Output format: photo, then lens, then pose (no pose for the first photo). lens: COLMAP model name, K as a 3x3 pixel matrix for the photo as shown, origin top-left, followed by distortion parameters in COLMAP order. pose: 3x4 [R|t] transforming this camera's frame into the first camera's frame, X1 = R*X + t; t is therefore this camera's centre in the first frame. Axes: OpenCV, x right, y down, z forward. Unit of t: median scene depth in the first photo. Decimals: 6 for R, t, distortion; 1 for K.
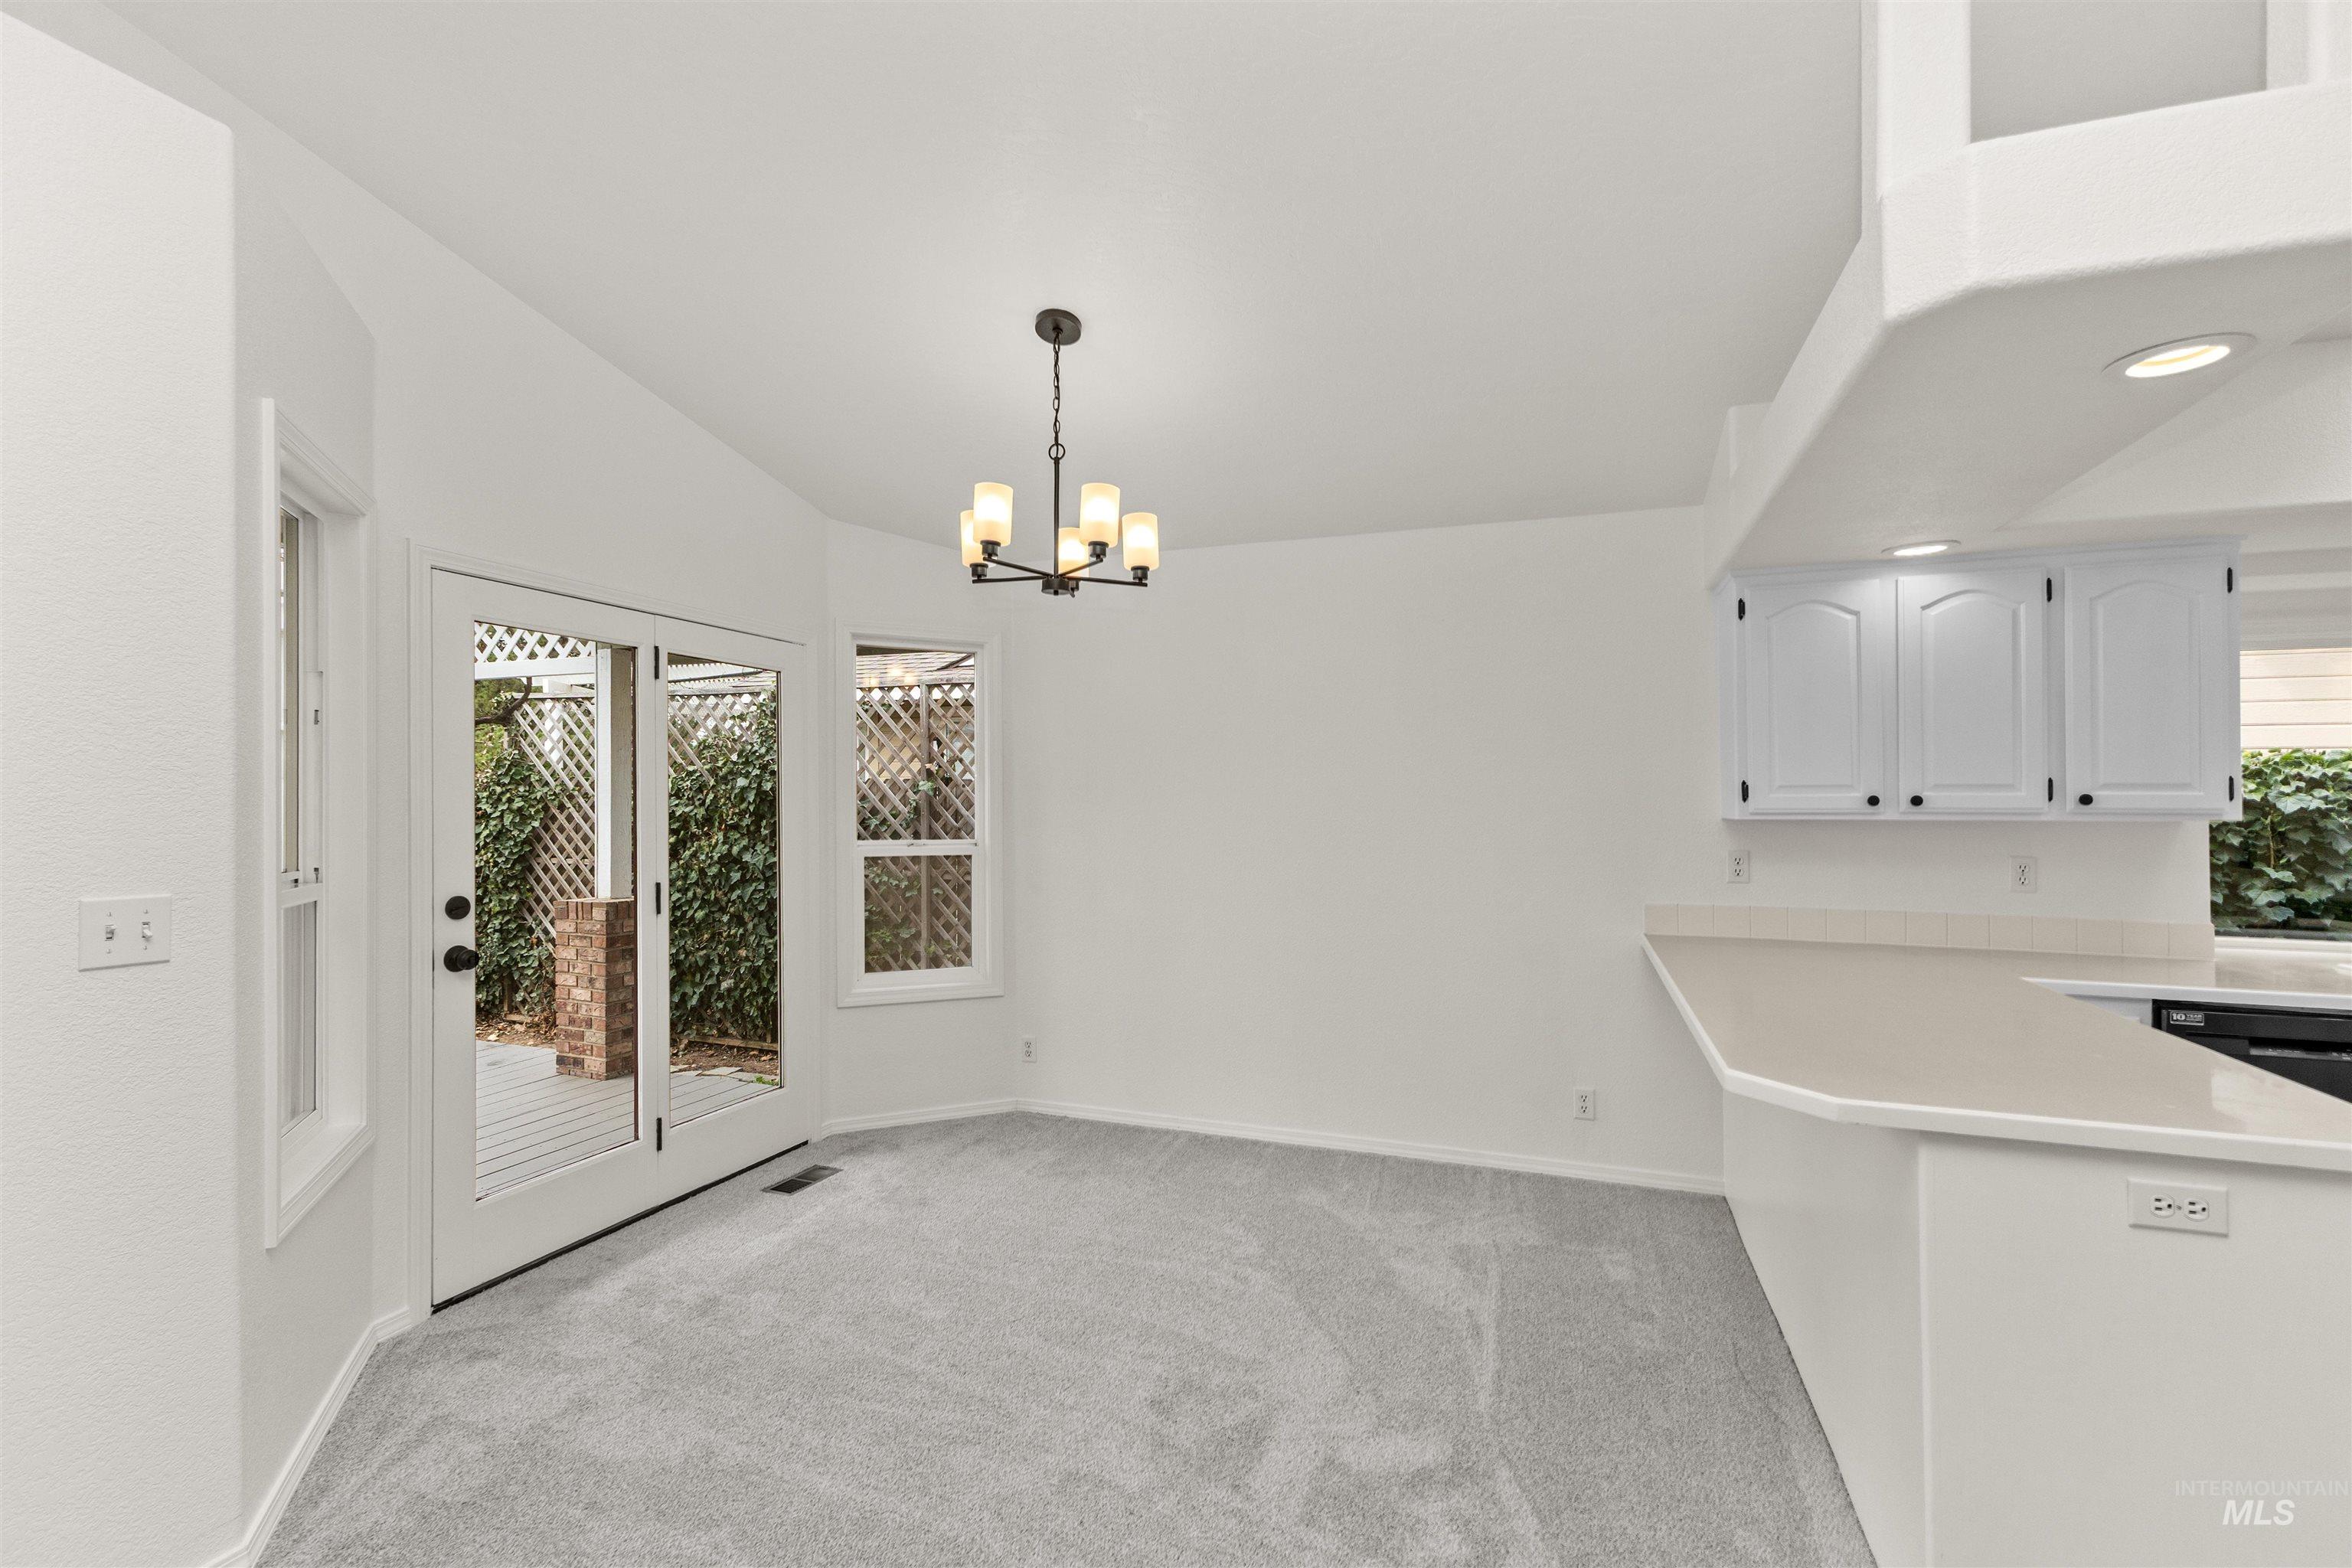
lens RADIAL K [[1021.8, 0, 1177.4], [0, 1021.8, 794.8], [0, 0, 1]] dist [0.007070, -0.001248]
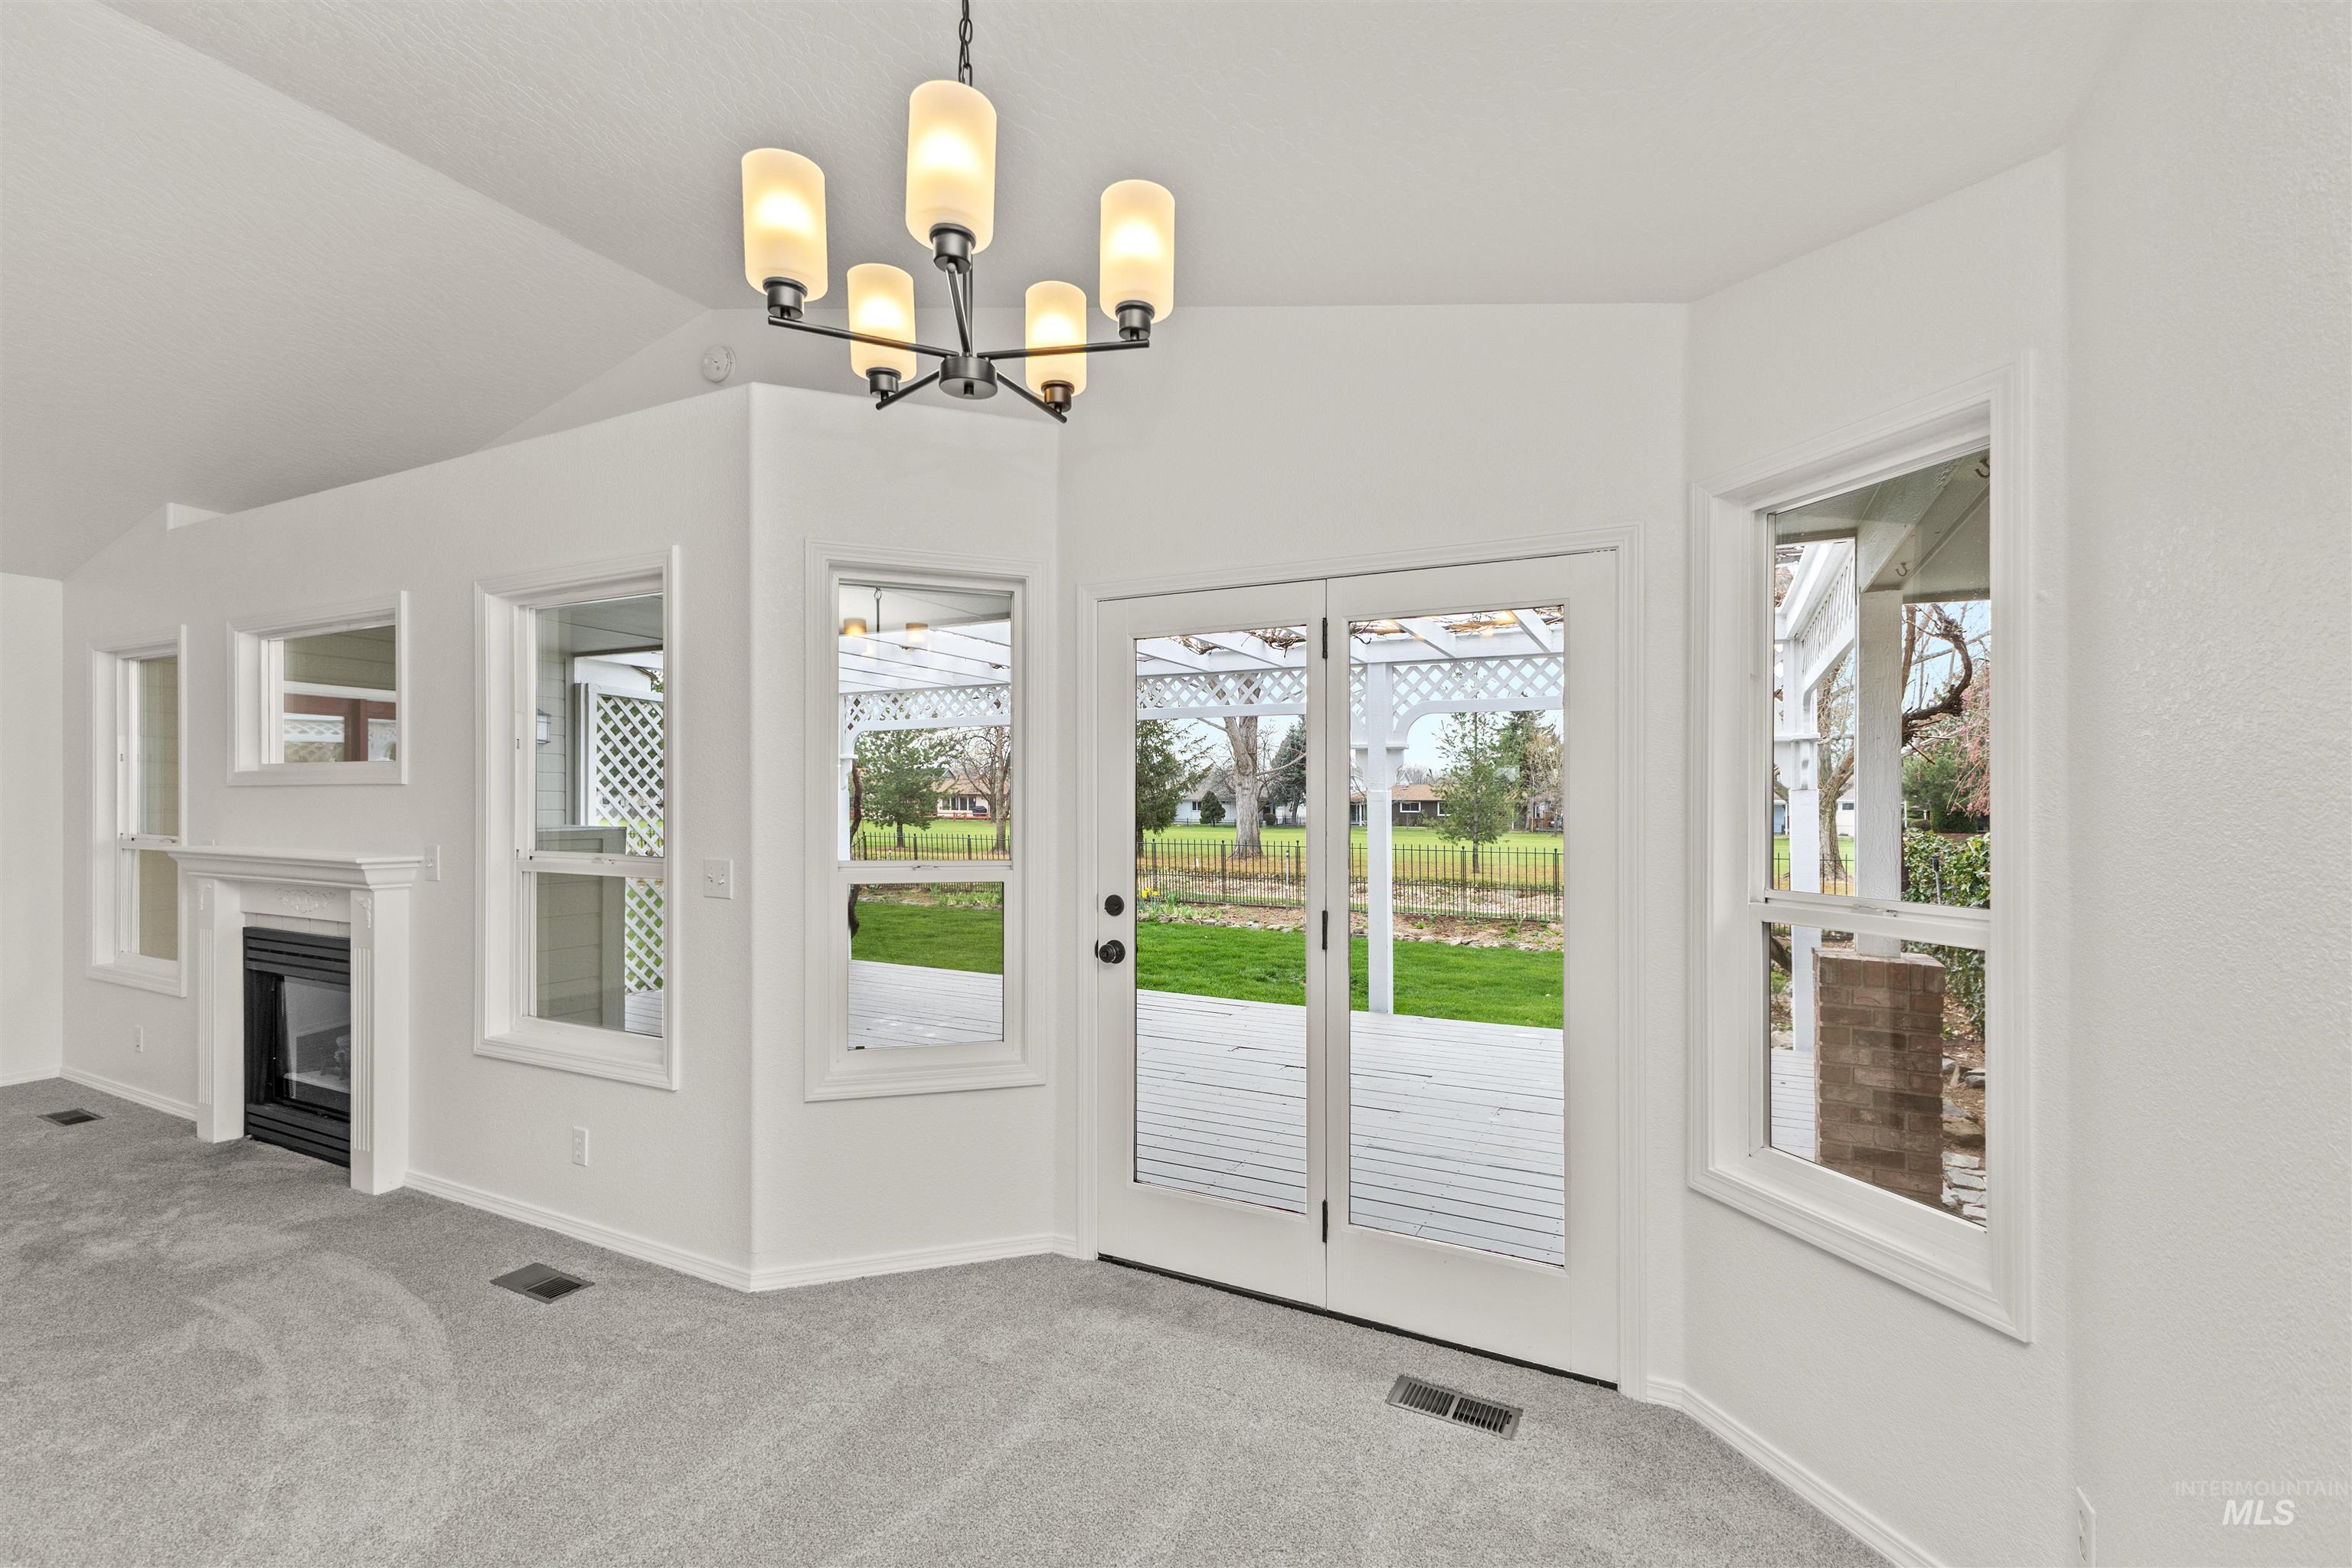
lens RADIAL K [[1038.1, 0, 1171.8], [0, 1038.1, 817.7], [0, 0, 1]] dist [0.004057, 0.000163]
pose [[-0.129381, 0.006525, -0.991573, 0.258614], [-0.000706, 0.999977, 0.006672, 0.005855], [0.991595, 0.001563, -0.129374, 0.796787]]
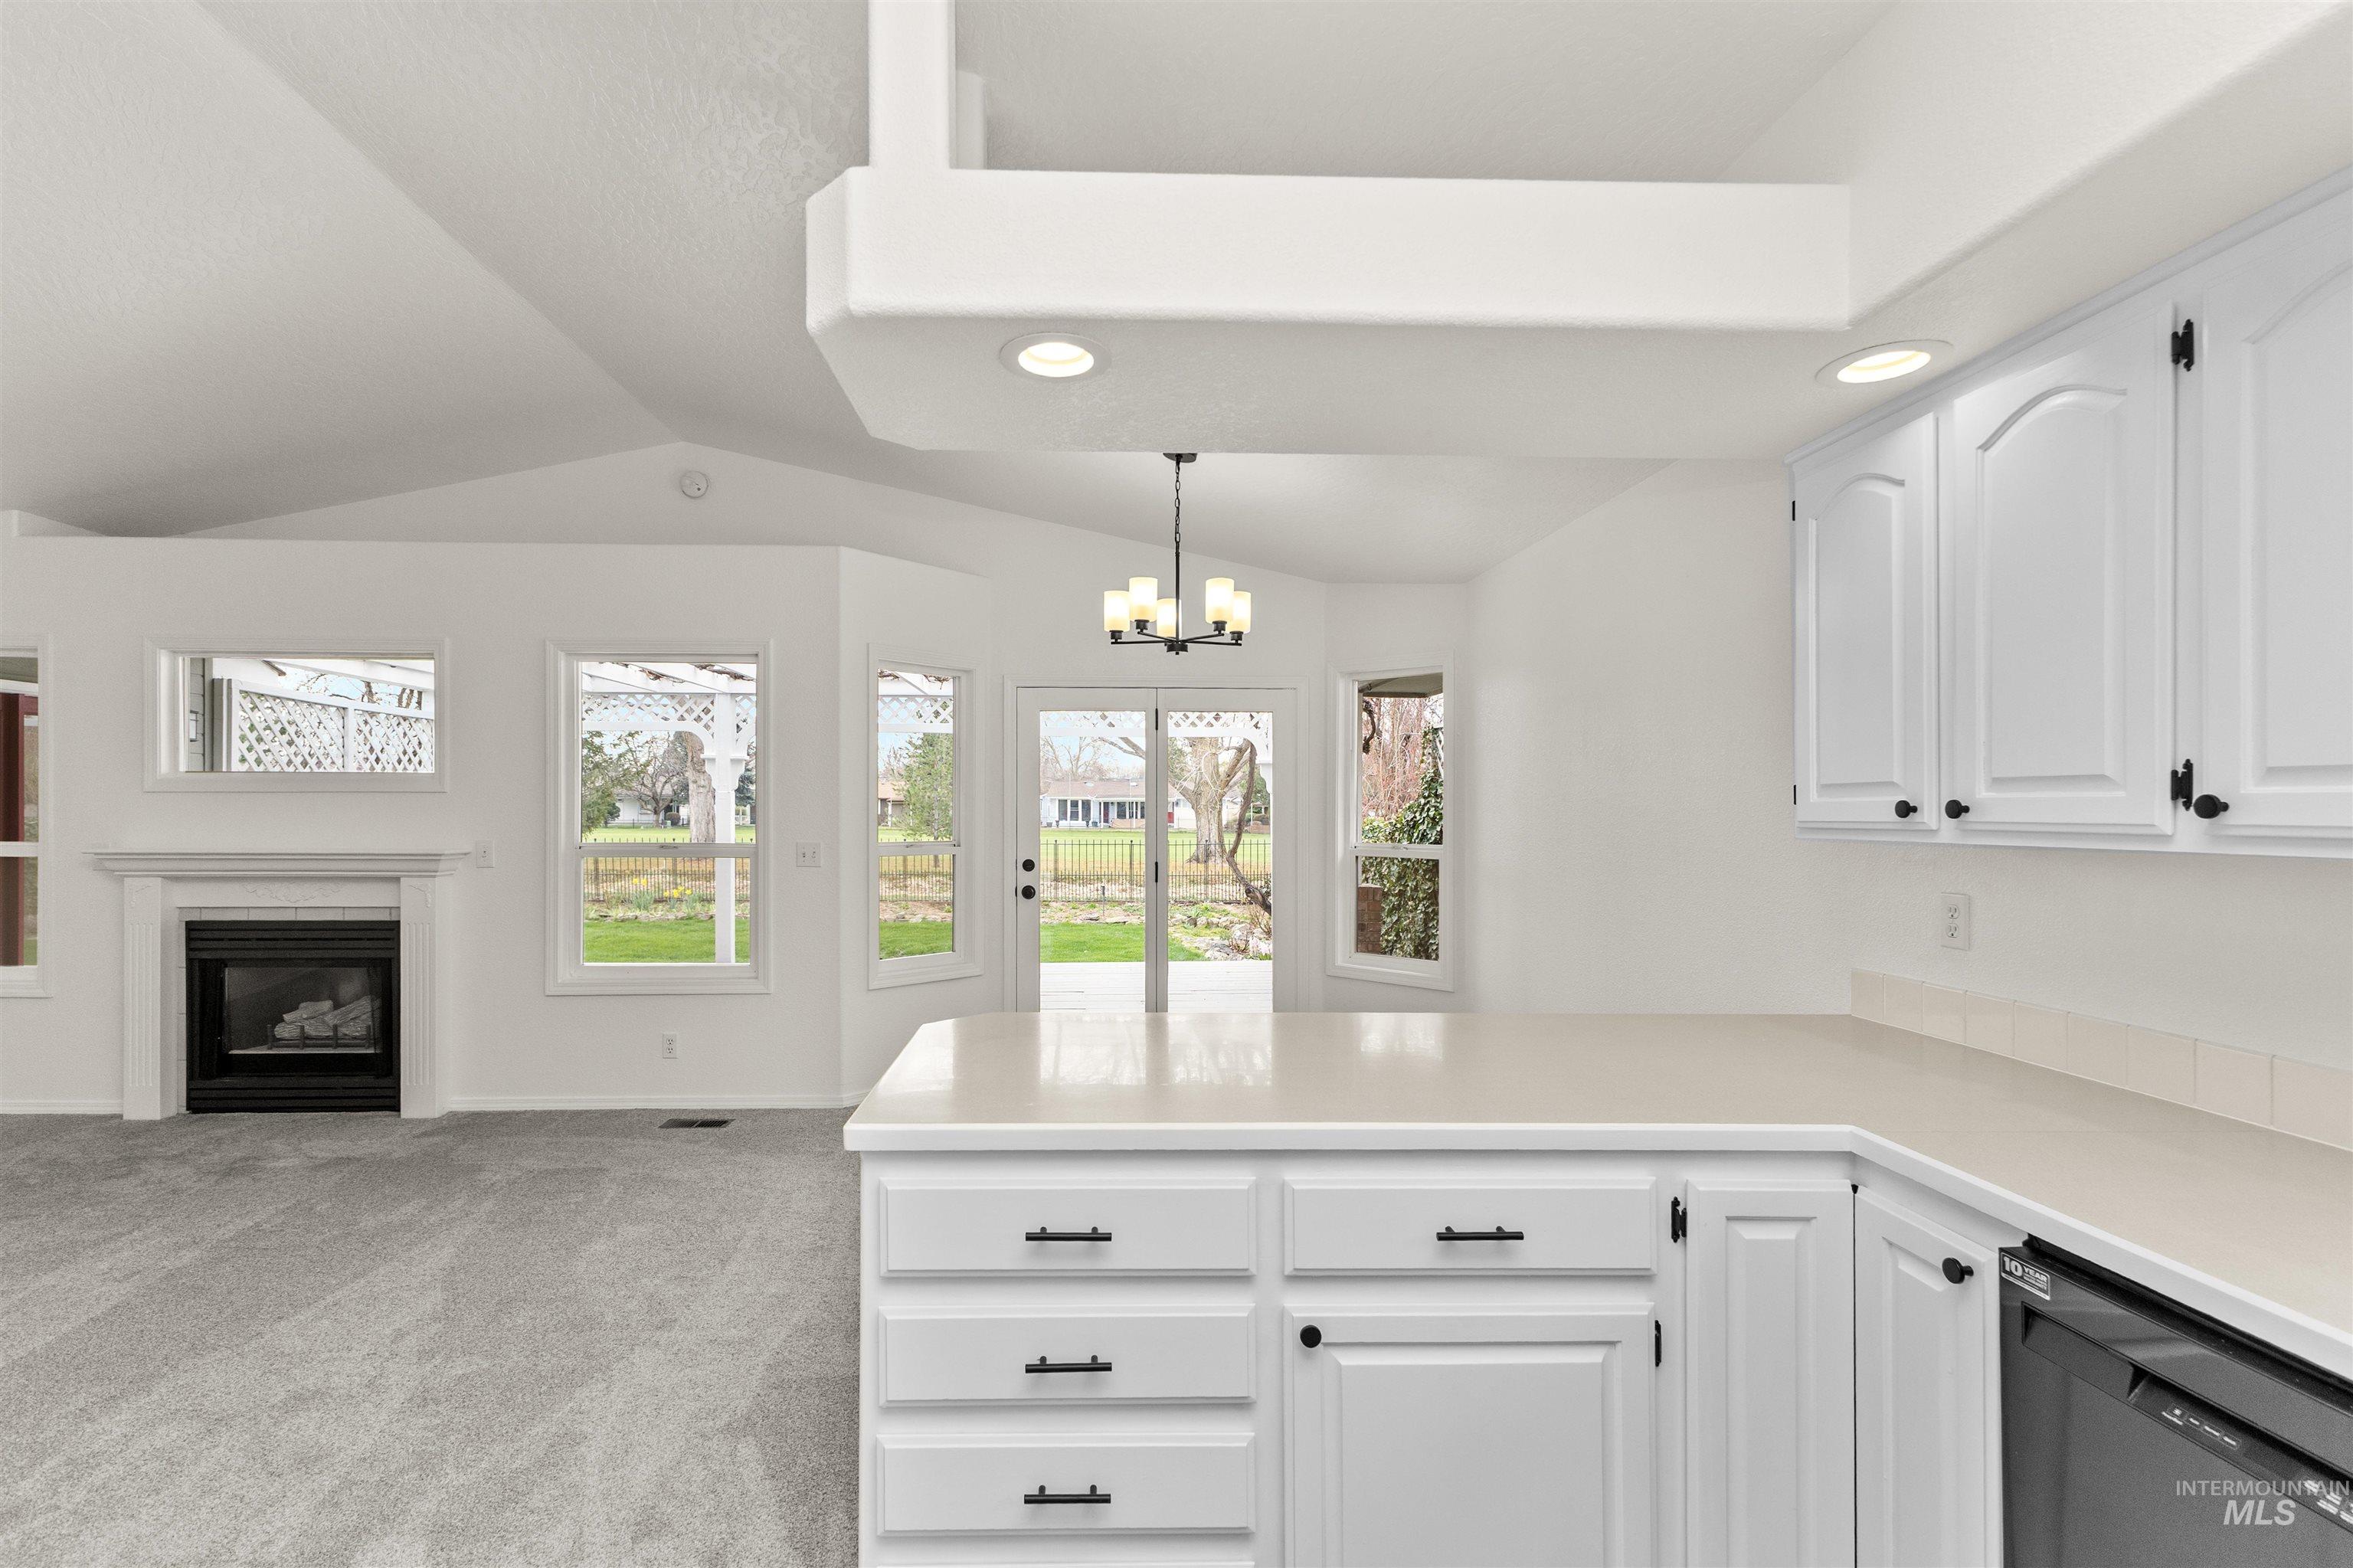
lens RADIAL K [[1104.7, 0, 1122.2], [0, 1104.7, 819.1], [0, 0, 1]] dist [0.001189, 0.000075]
pose [[0.367588, 0.008337, -0.929951, 0.826218], [0.003649, 0.999939, 0.010407, 0.002975], [0.929982, -0.007219, 0.367535, 0.276473]]
